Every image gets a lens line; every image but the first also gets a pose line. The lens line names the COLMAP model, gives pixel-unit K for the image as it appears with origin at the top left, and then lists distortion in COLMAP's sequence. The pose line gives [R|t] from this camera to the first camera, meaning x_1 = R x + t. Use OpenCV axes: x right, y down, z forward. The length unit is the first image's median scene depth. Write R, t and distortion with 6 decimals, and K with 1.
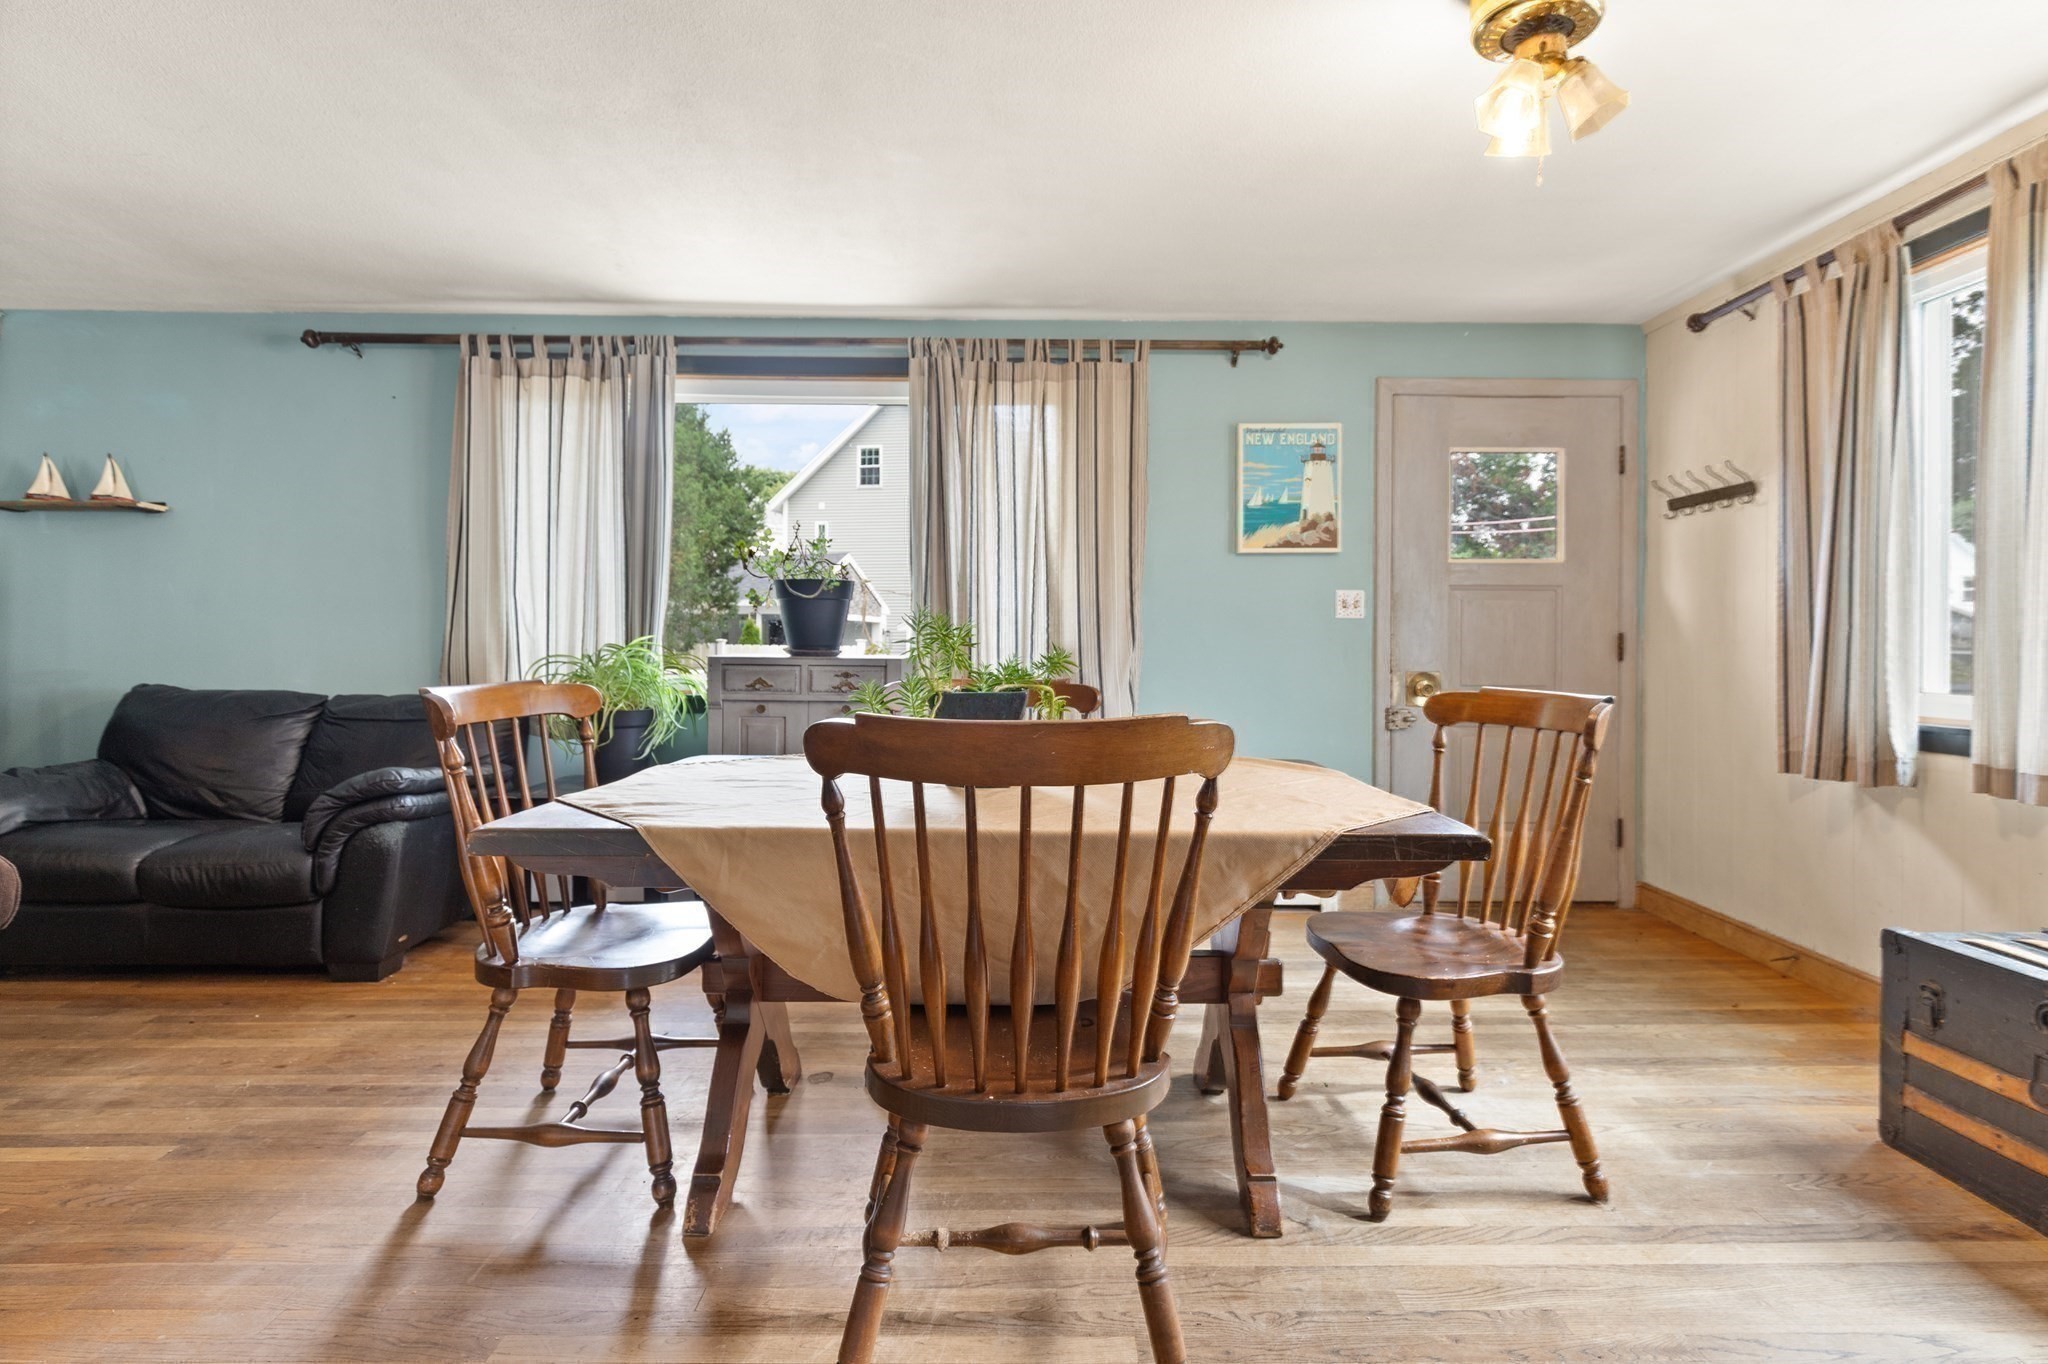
lens RADIAL K [[1003.2, 0, 1051.0], [0, 1003.2, 648.2], [0, 0, 1]] dist [-0.003982, 0.000816]
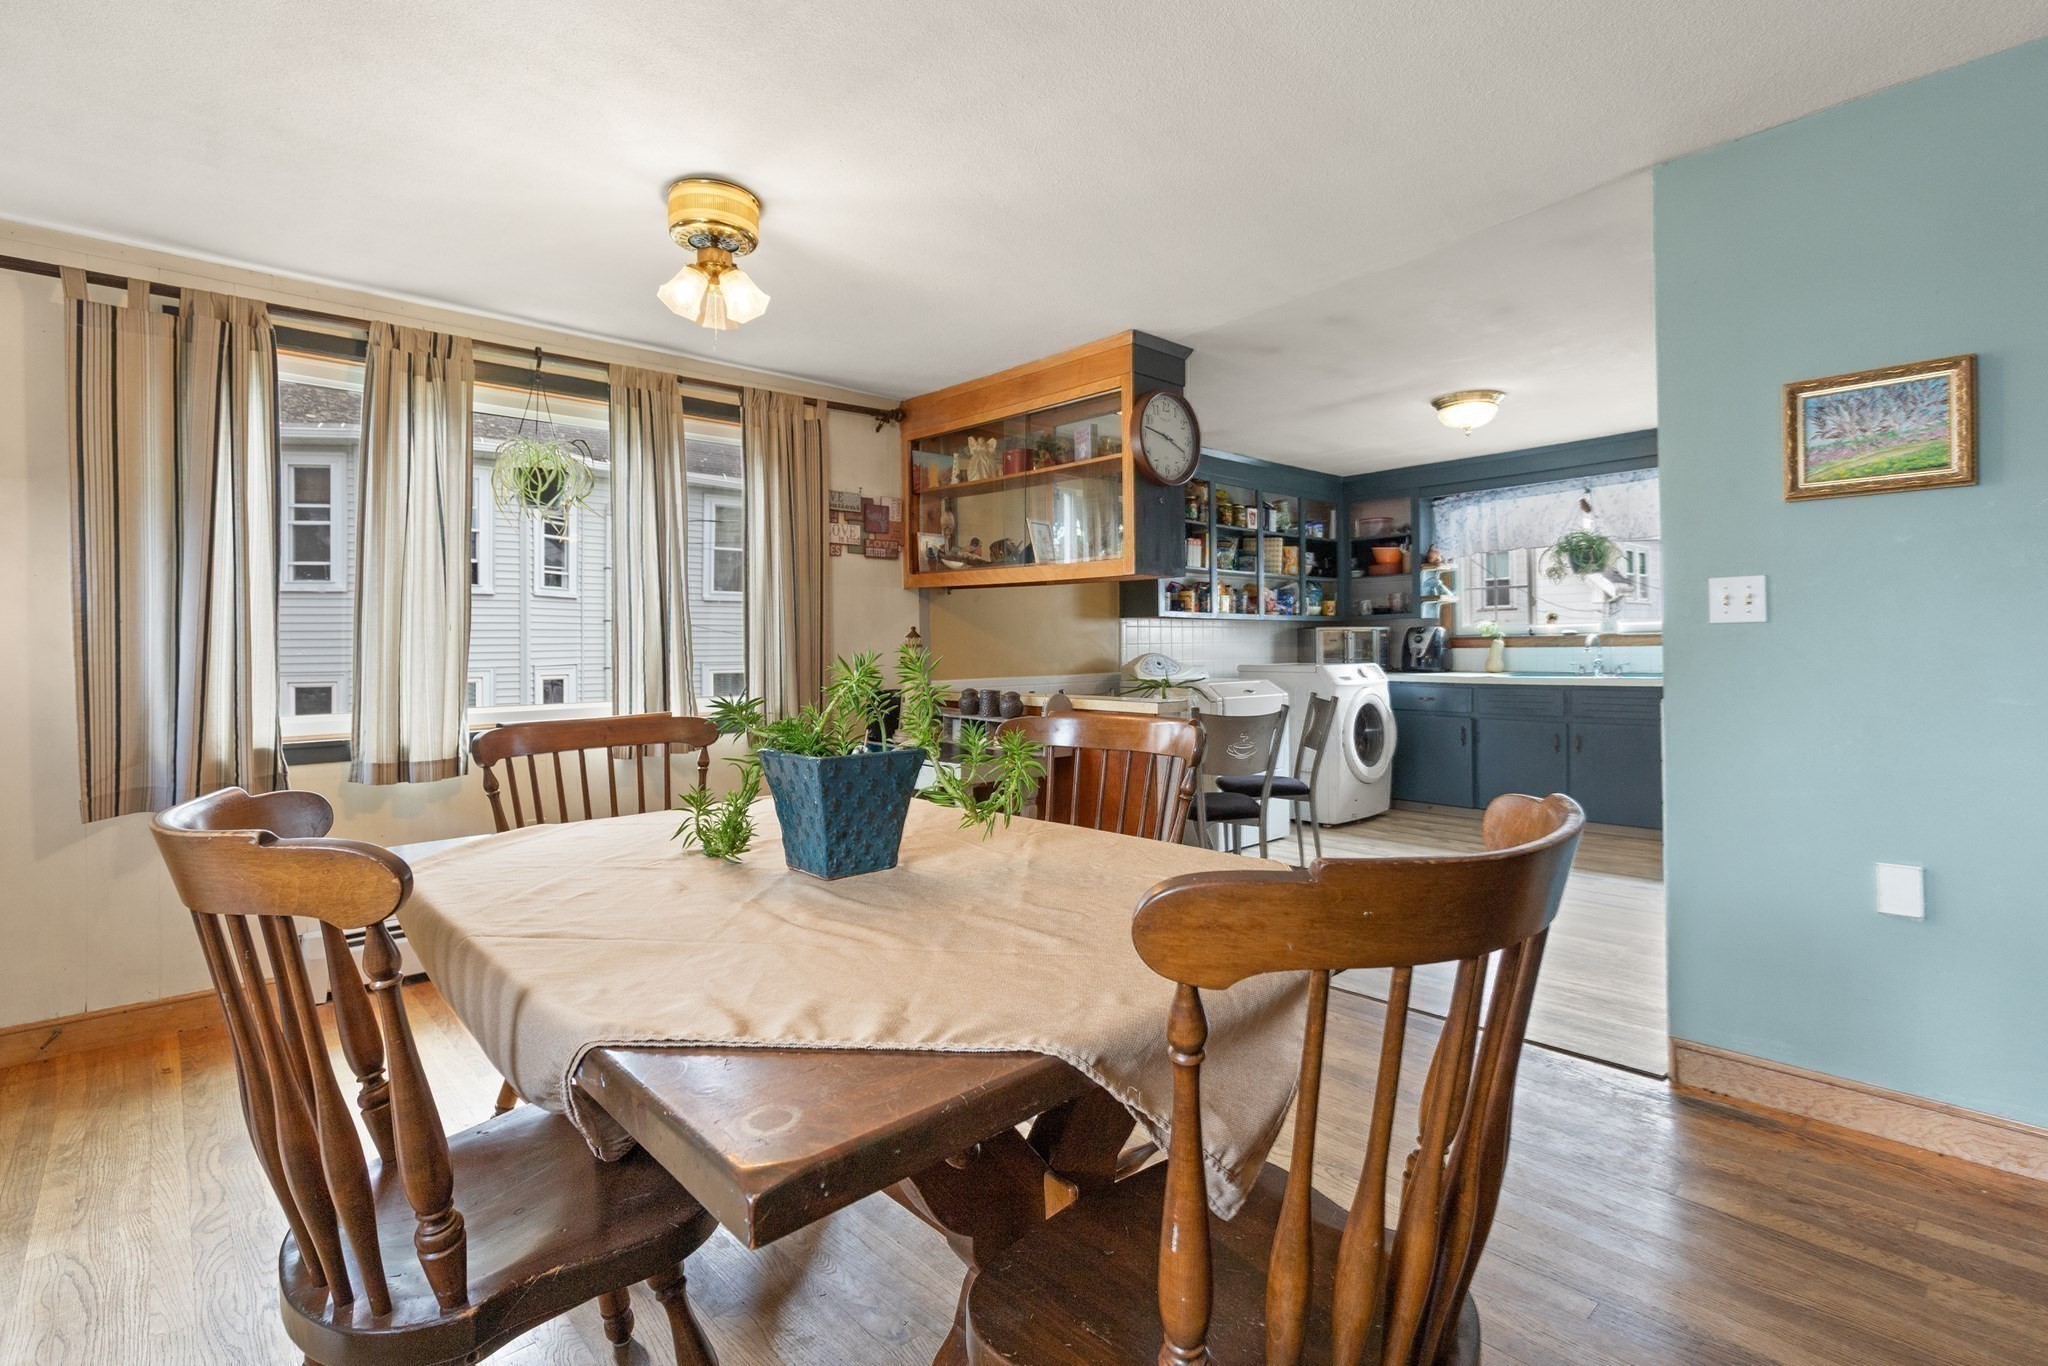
lens RADIAL K [[952.6, 0, 1042.8], [0, 952.6, 673.1], [0, 0, 1]] dist [0.016140, -0.000575]
pose [[-0.667545, -0.017998, 0.744352, -0.427639], [0.011321, 0.999347, 0.034316, -0.024444], [-0.744483, 0.031334, -0.666905, 0.796646]]
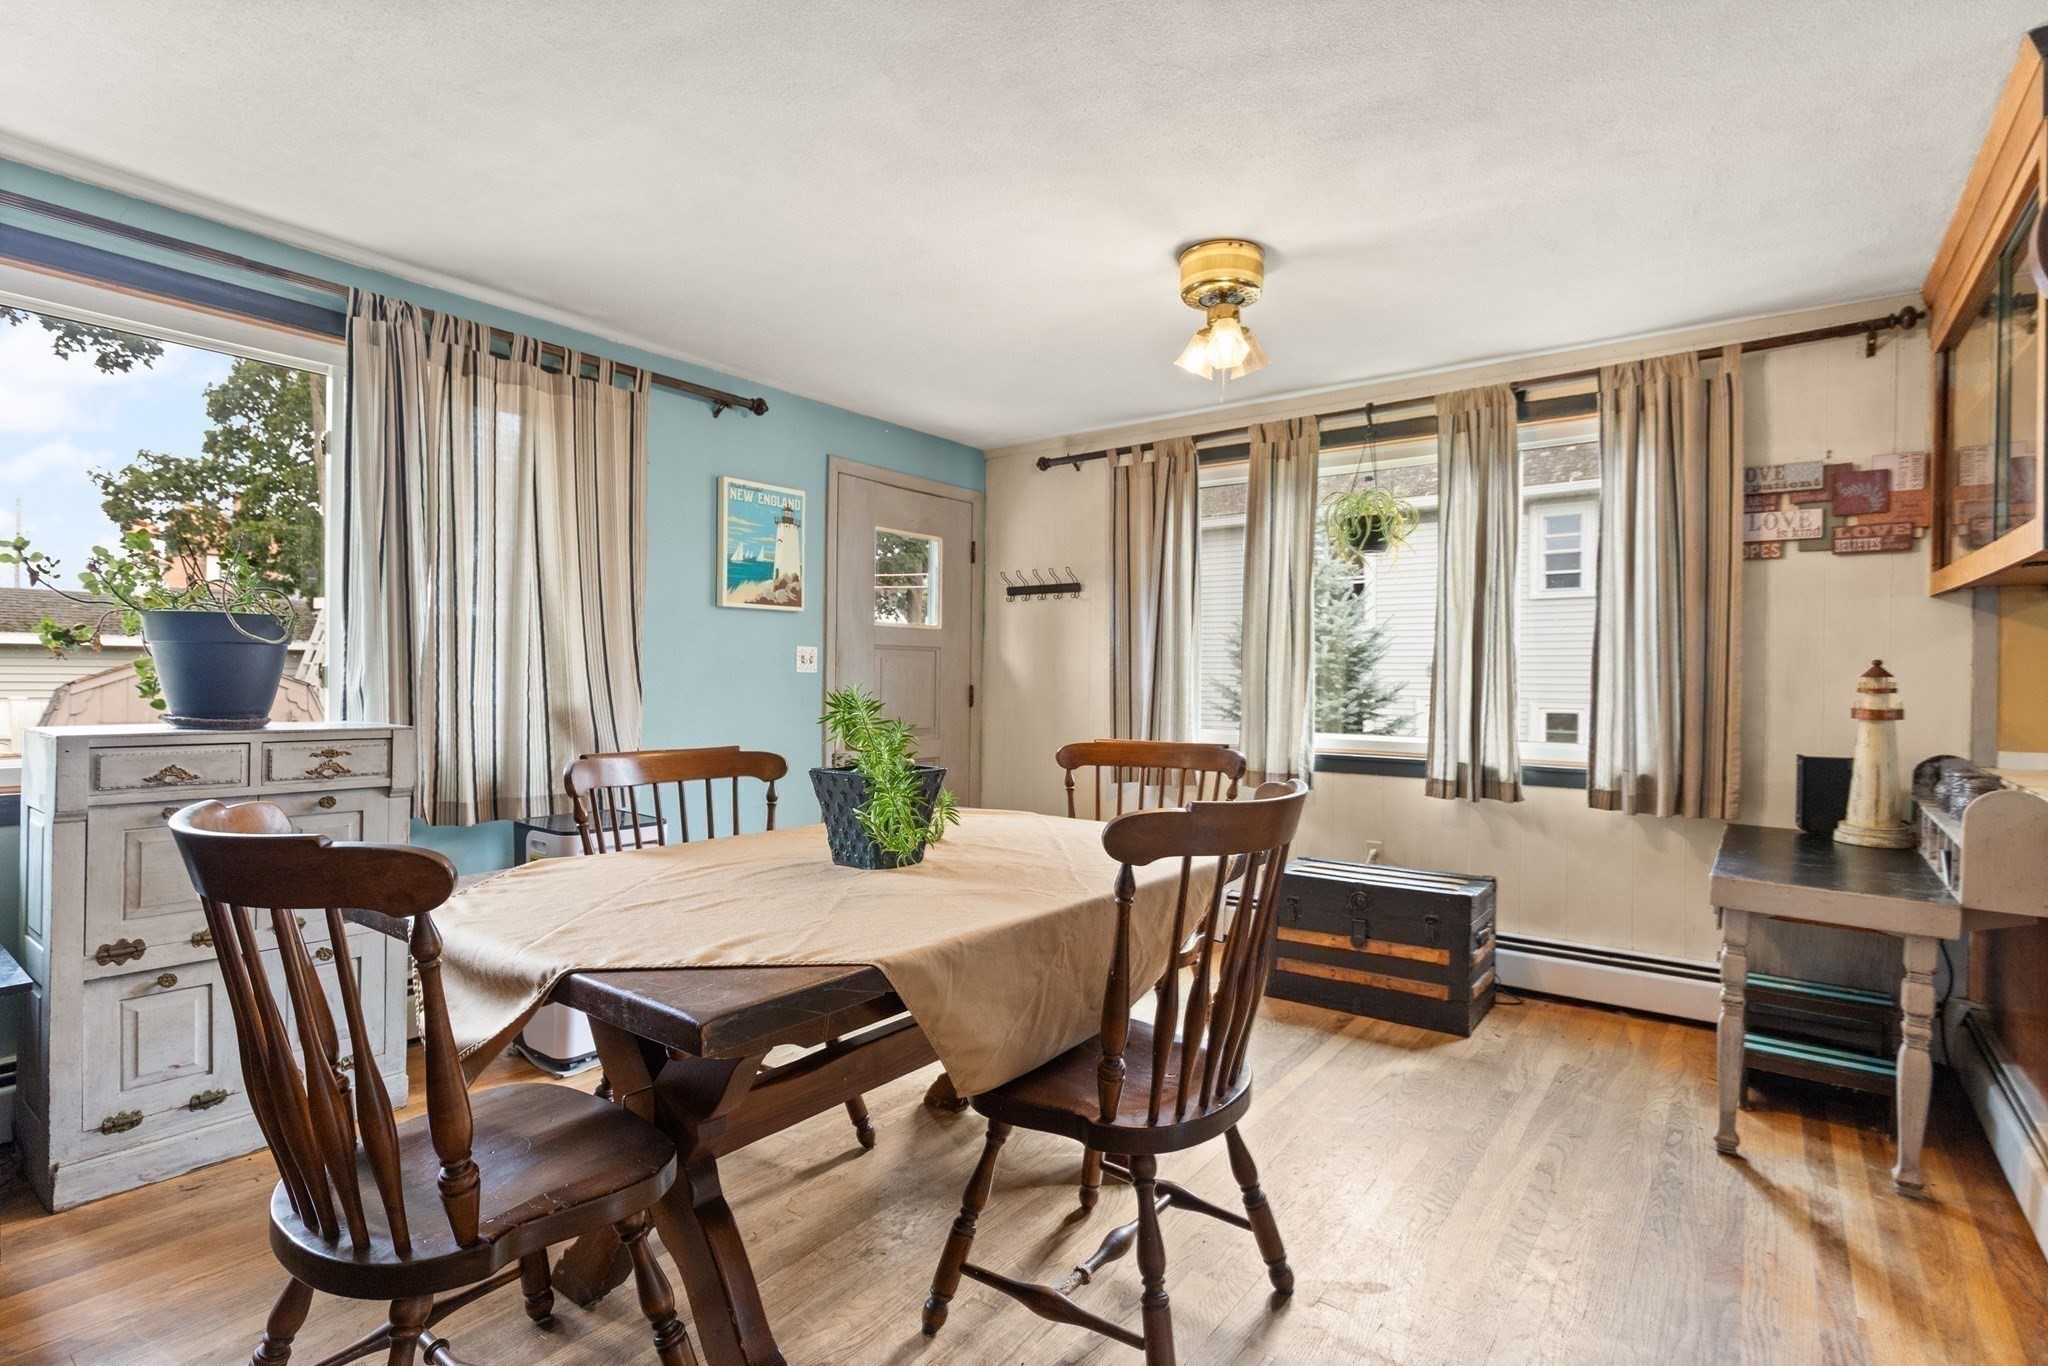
lens RADIAL K [[987.4, 0, 1038.8], [0, 987.4, 684.9], [0, 0, 1]] dist [0.003048, -0.000085]
pose [[0.605855, -0.003683, 0.795567, -0.427515], [-0.004746, 0.999955, 0.008243, -0.028257], [-0.795561, -0.008770, 0.605810, 0.164466]]
